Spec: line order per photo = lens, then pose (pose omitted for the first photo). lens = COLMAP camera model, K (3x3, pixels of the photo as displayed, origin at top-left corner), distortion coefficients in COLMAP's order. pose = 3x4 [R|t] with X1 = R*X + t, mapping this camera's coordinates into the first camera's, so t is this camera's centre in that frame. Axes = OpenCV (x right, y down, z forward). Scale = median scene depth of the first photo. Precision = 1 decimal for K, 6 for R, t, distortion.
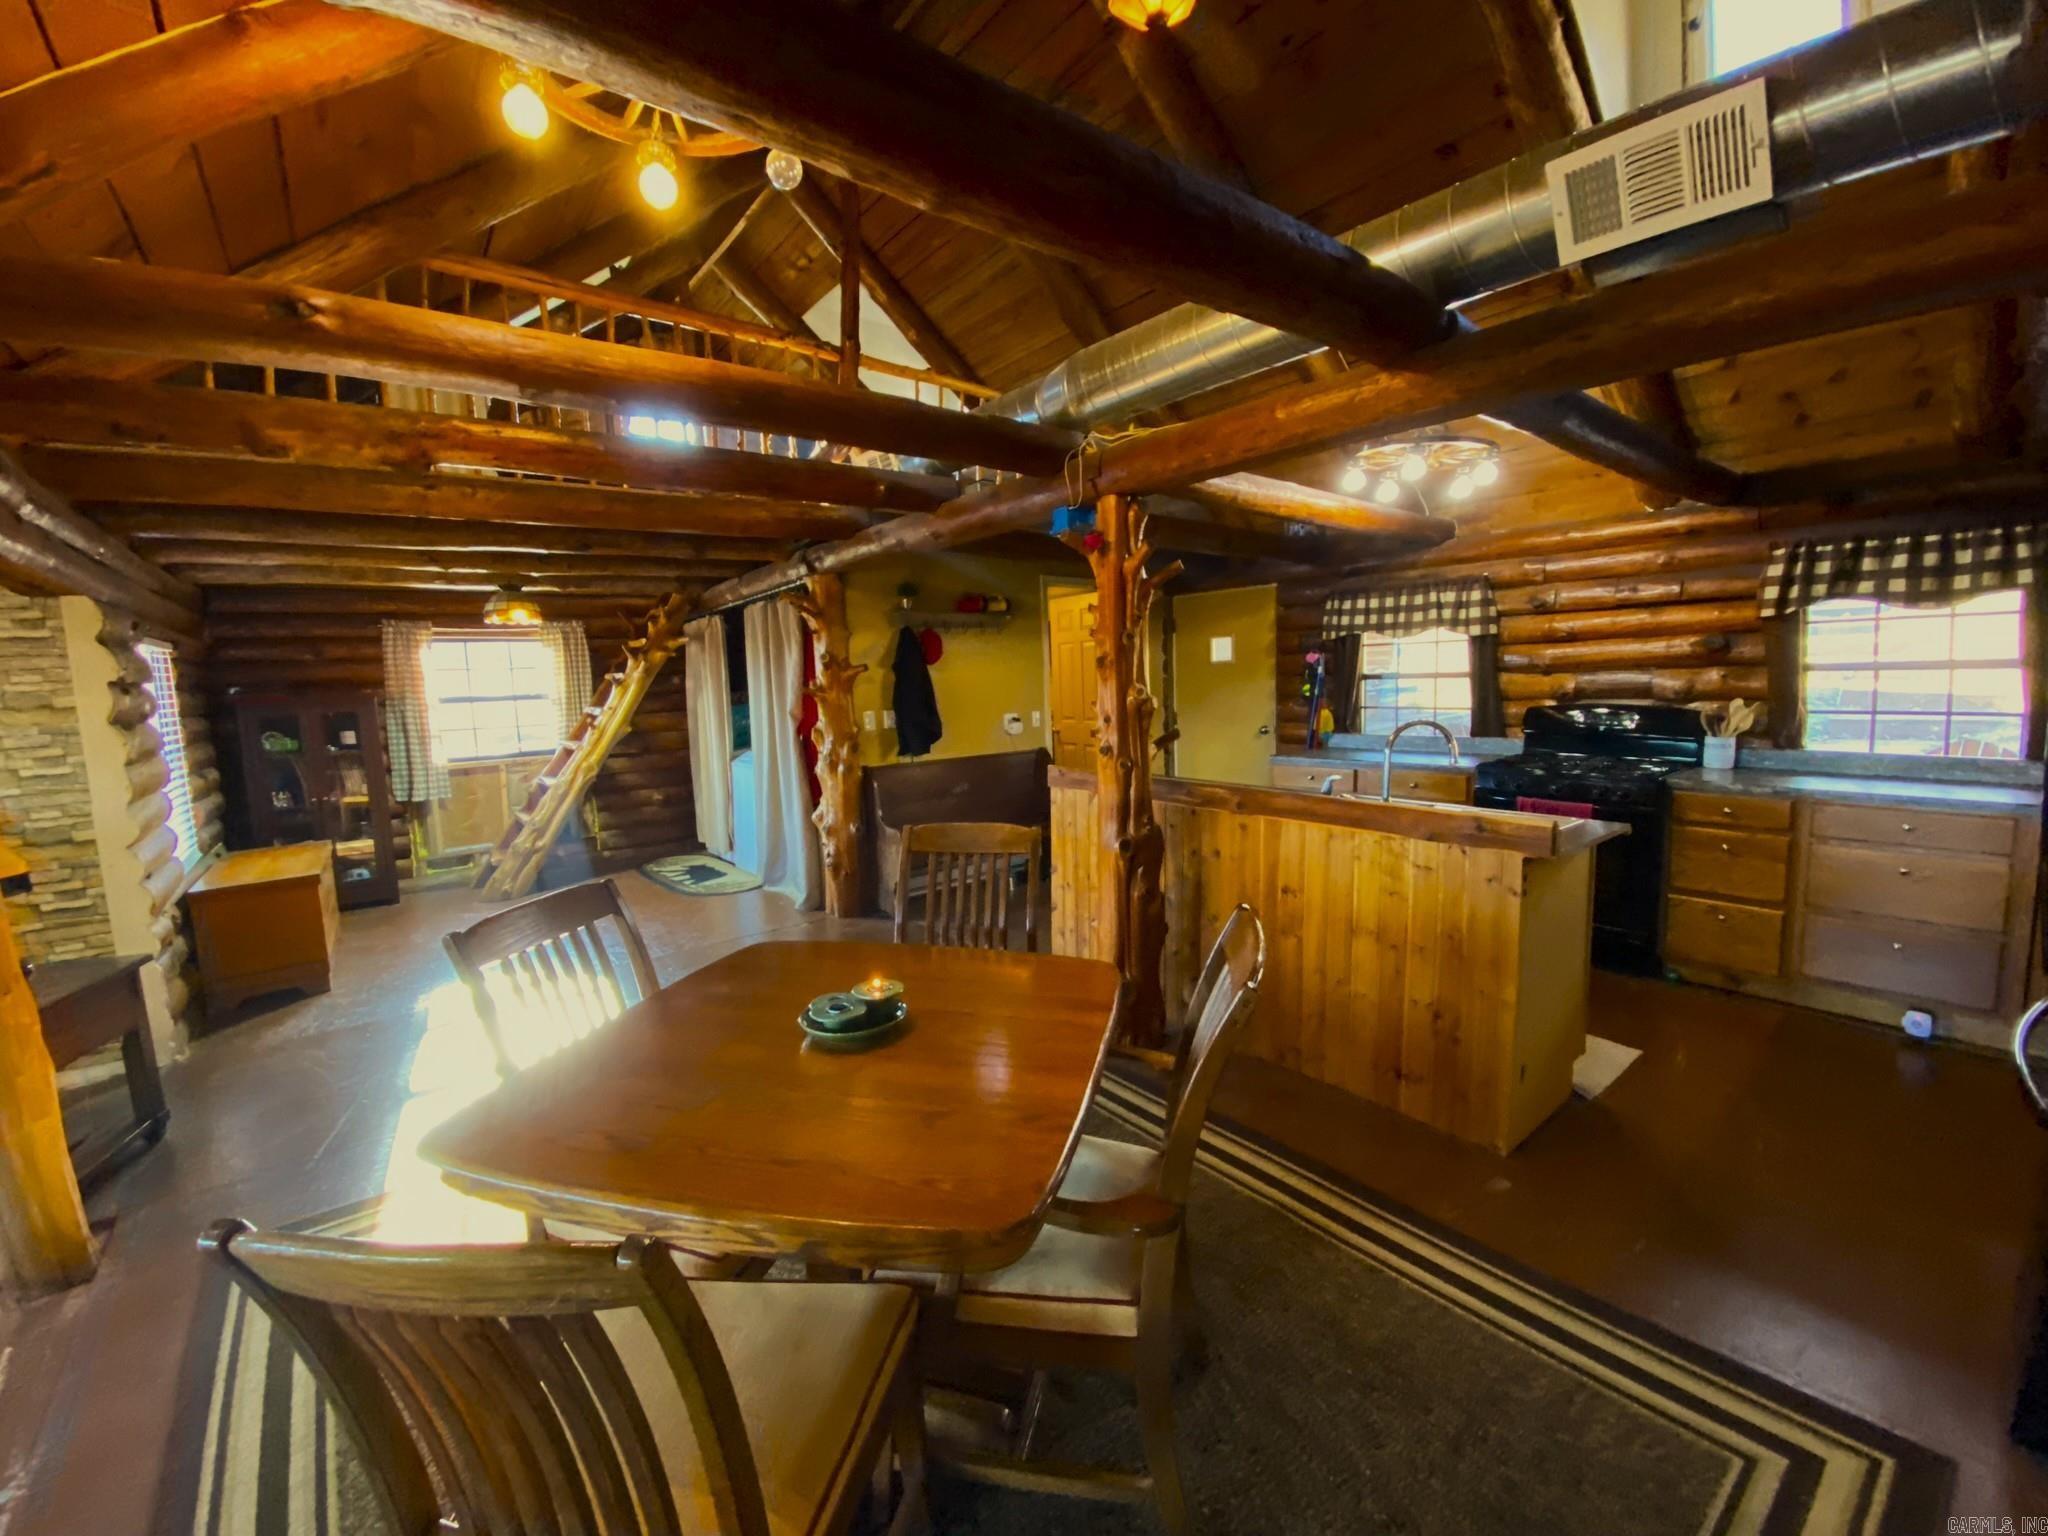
lens RADIAL K [[838.3, 0, 1016.1], [0, 838.3, 772.9], [0, 0, 1]] dist [0.002270, -0.000145]
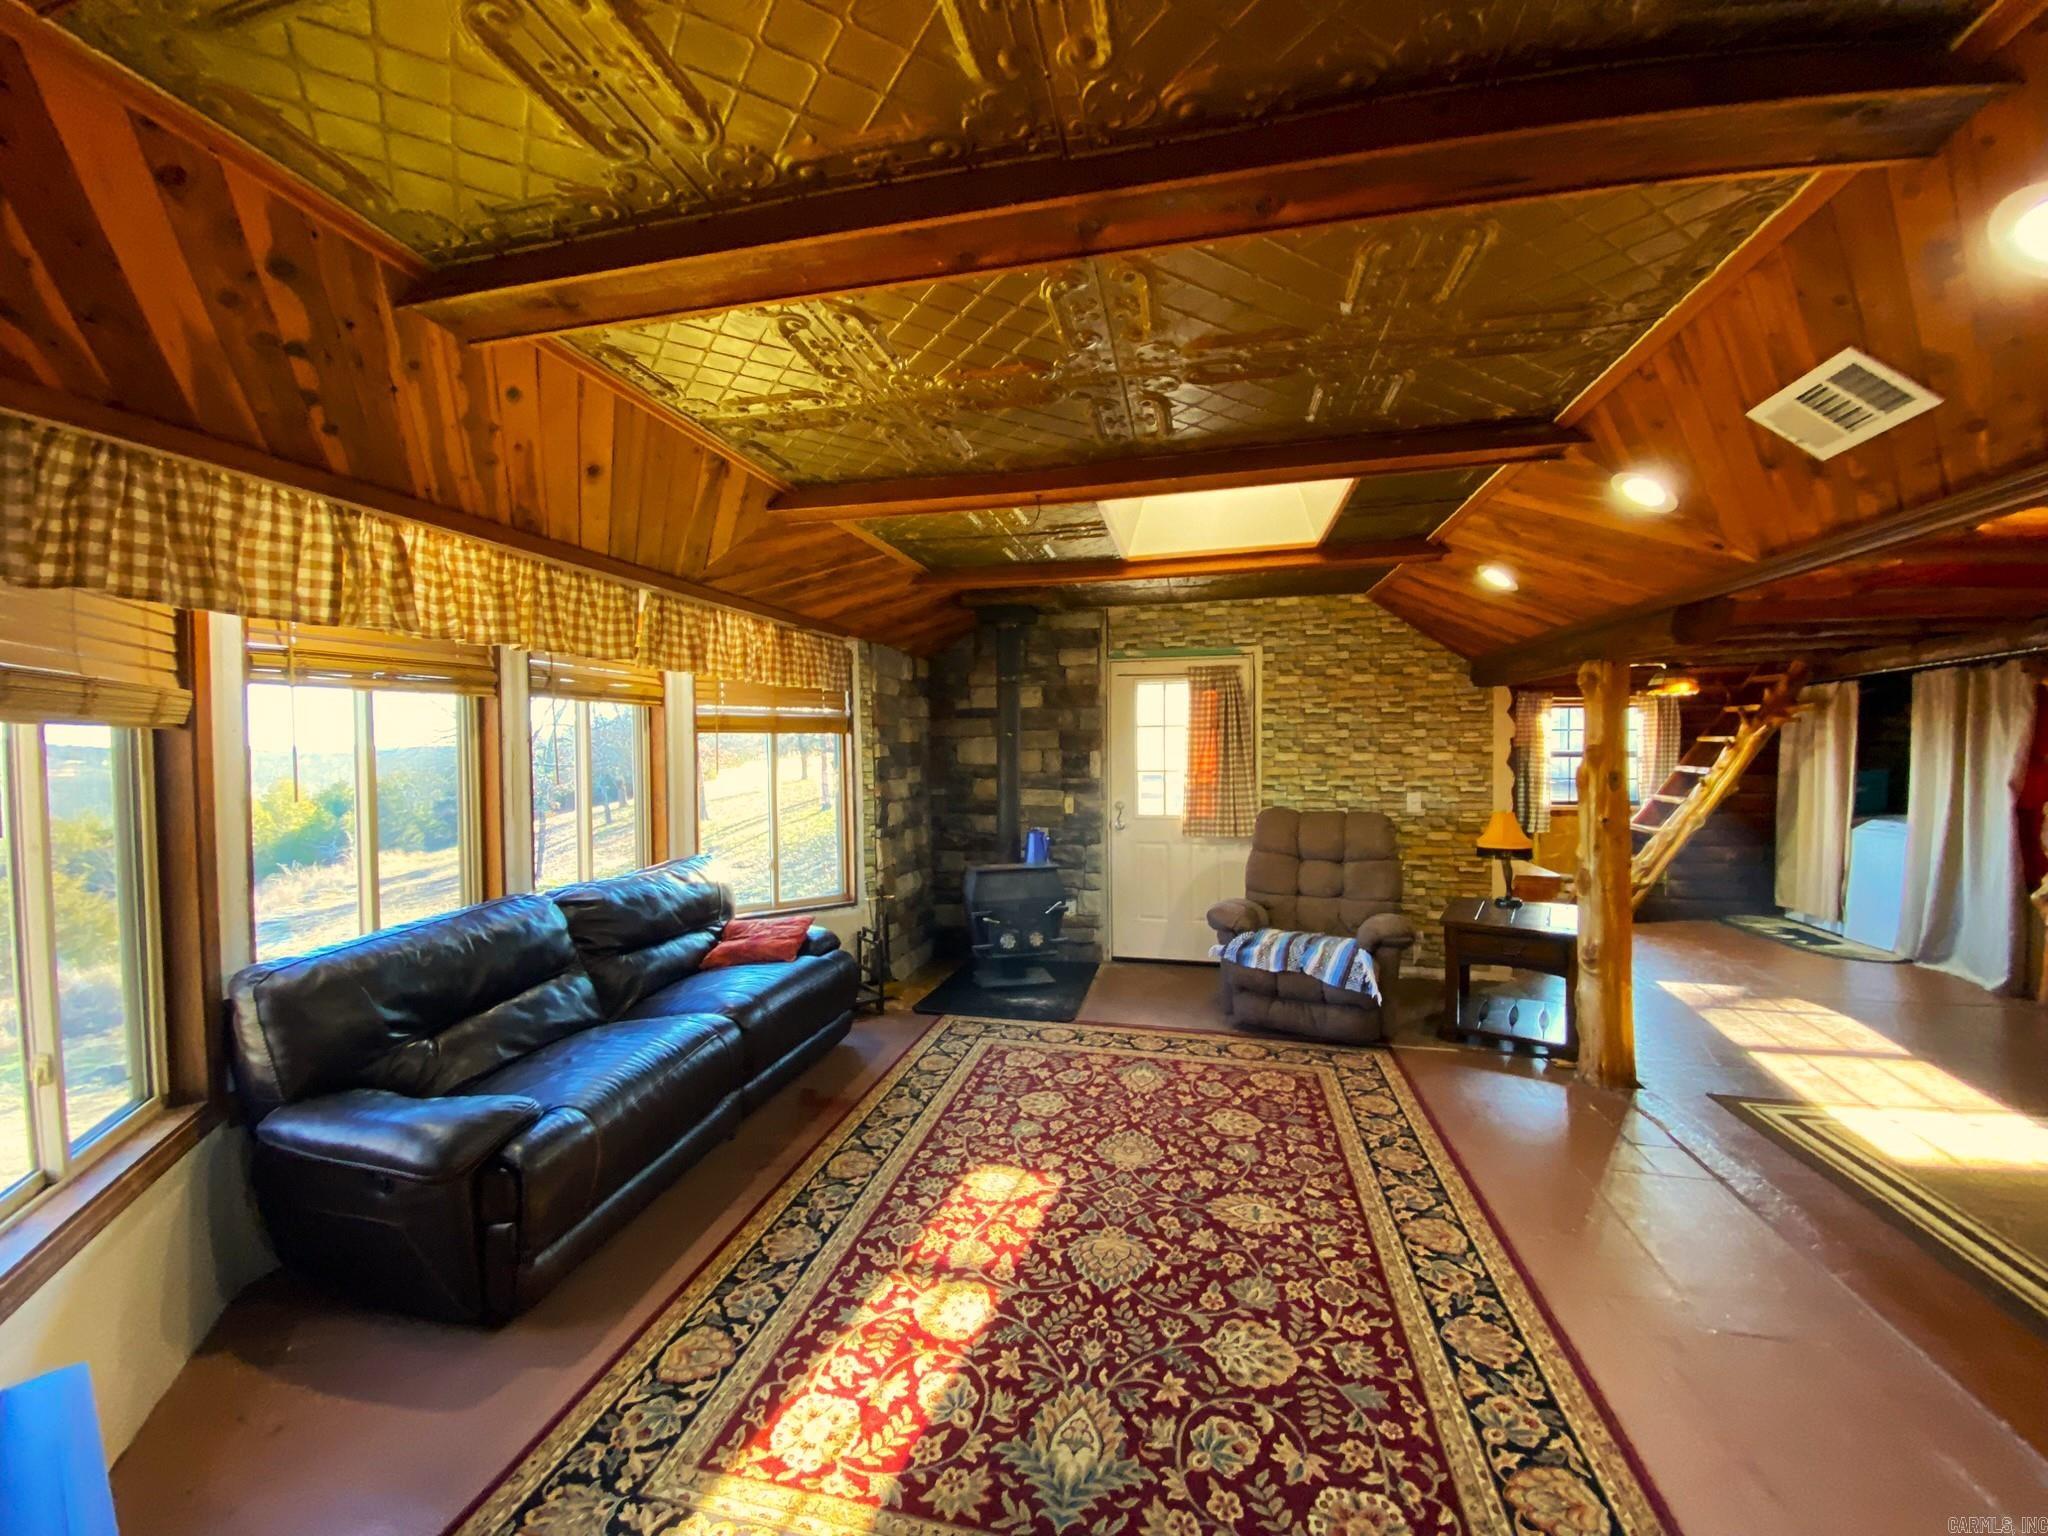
lens RADIAL K [[838.3, 0, 1008.0], [0, 838.3, 769.7], [0, 0, 1]] dist [0.002270, -0.000145]
pose [[0.635738, 0.056097, -0.769864, -0.232223], [-0.110198, 0.993736, -0.018589, 0.048022], [0.763998, 0.096656, 0.637938, -0.409633]]
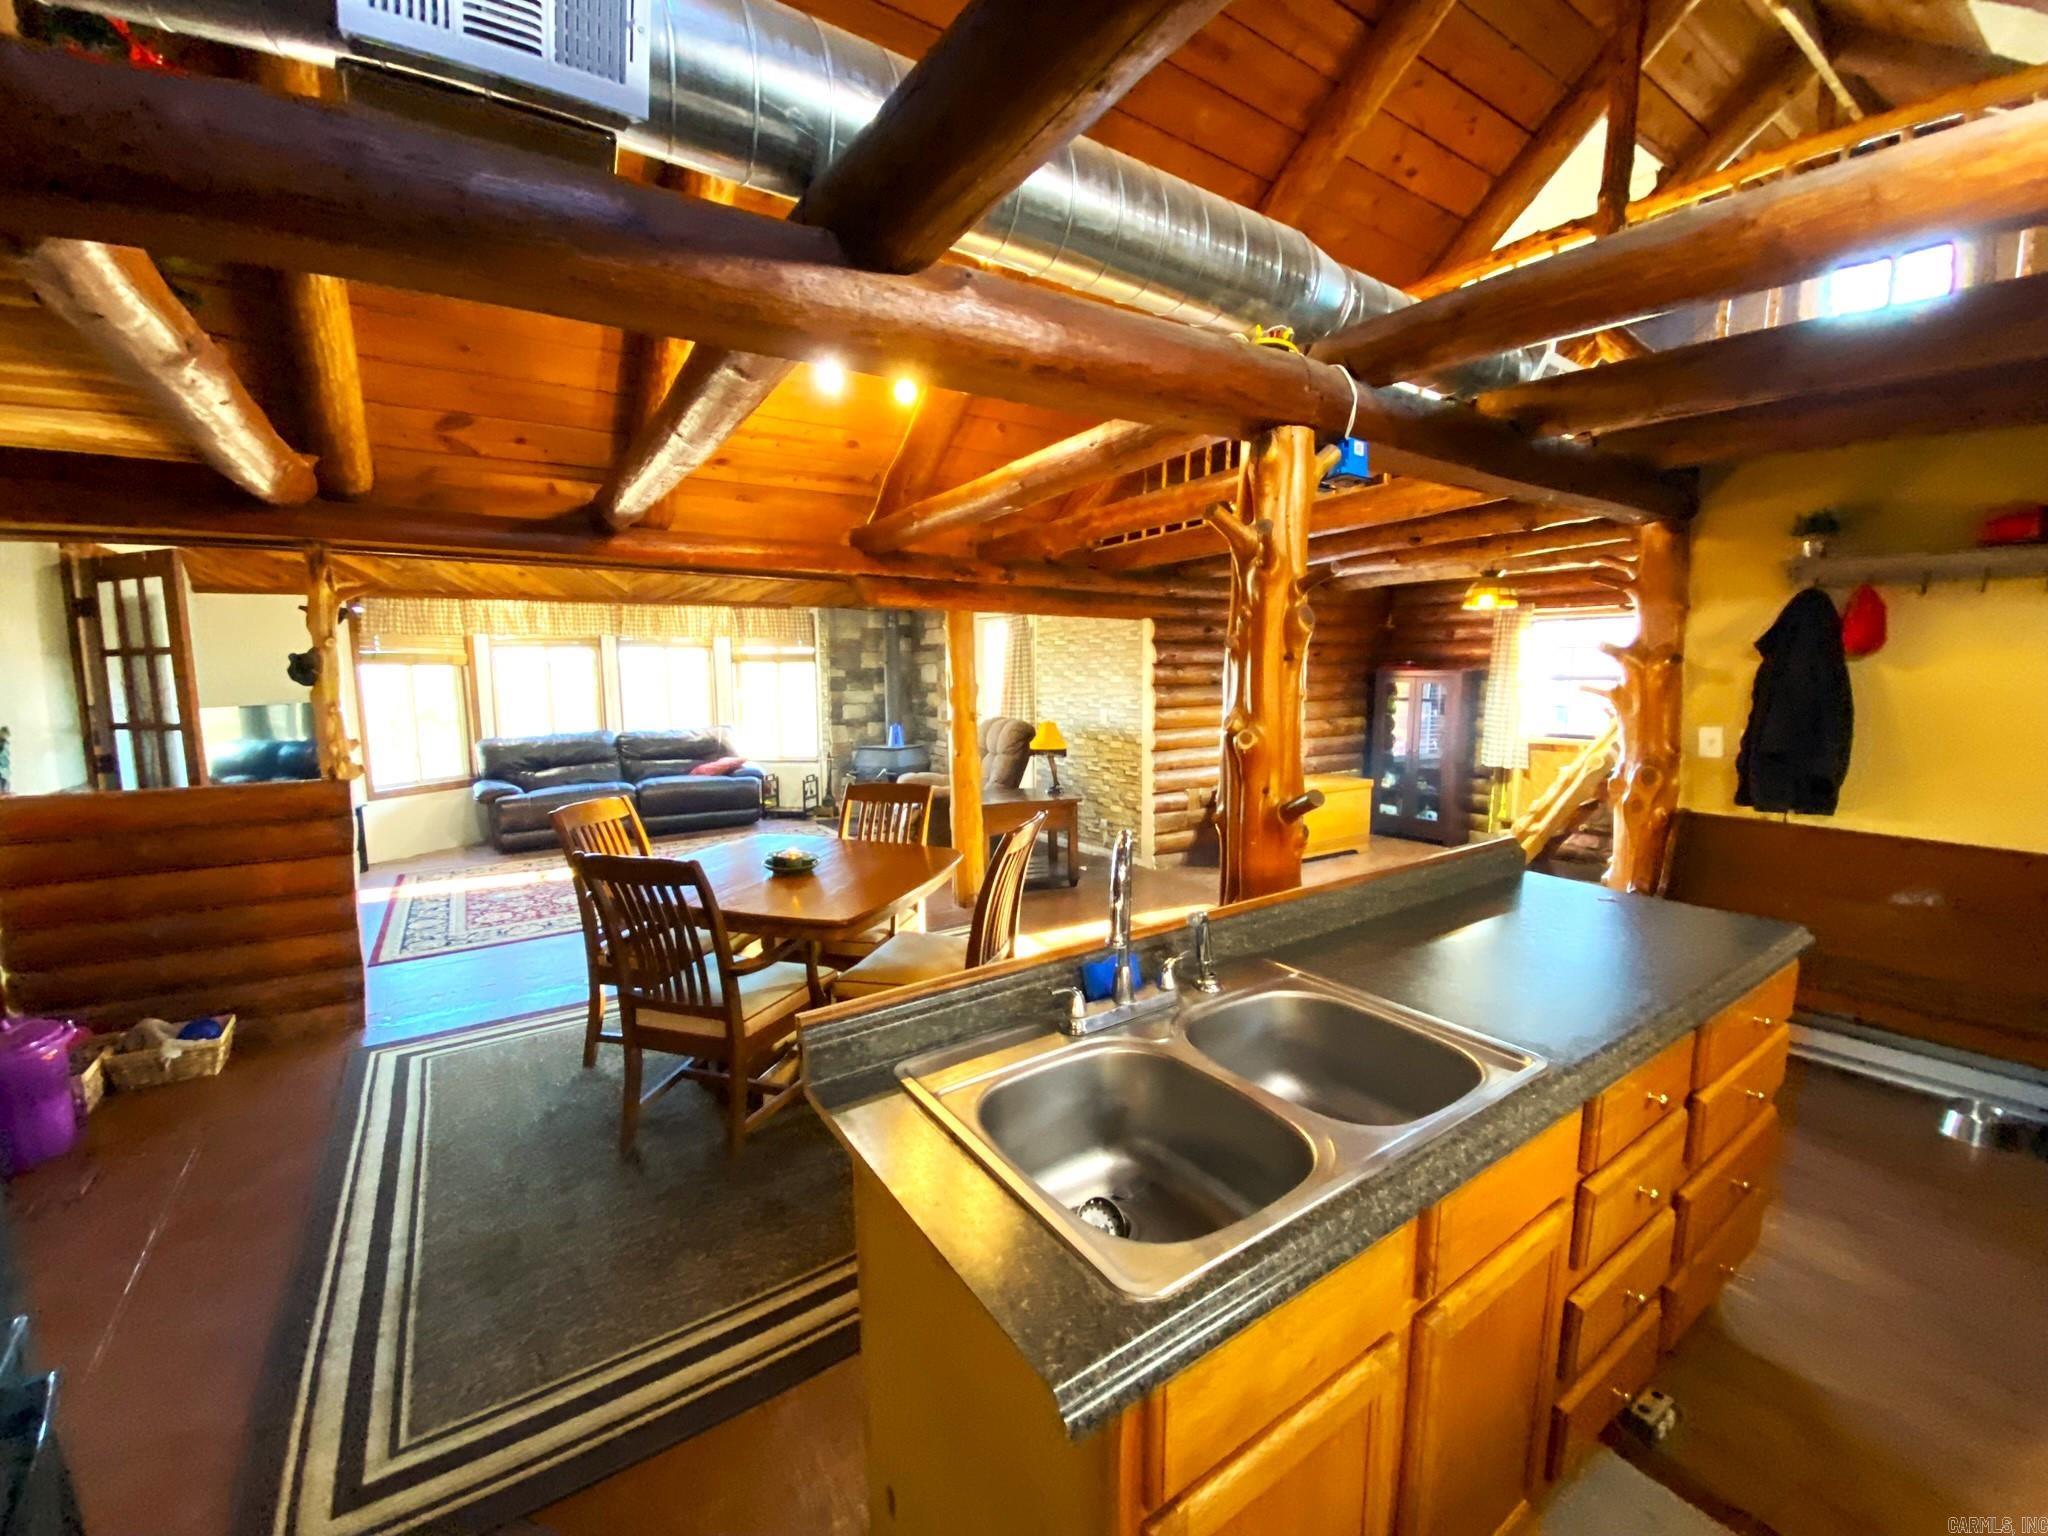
lens RADIAL K [[838.3, 0, 1023.5], [0, 838.3, 769.1], [0, 0, 1]] dist [0.002270, -0.000145]
pose [[-0.073600, 0.153900, -0.985341, 0.425392], [-0.107617, 0.981026, 0.161264, -0.074141], [0.991464, 0.117909, -0.055642, 0.429410]]
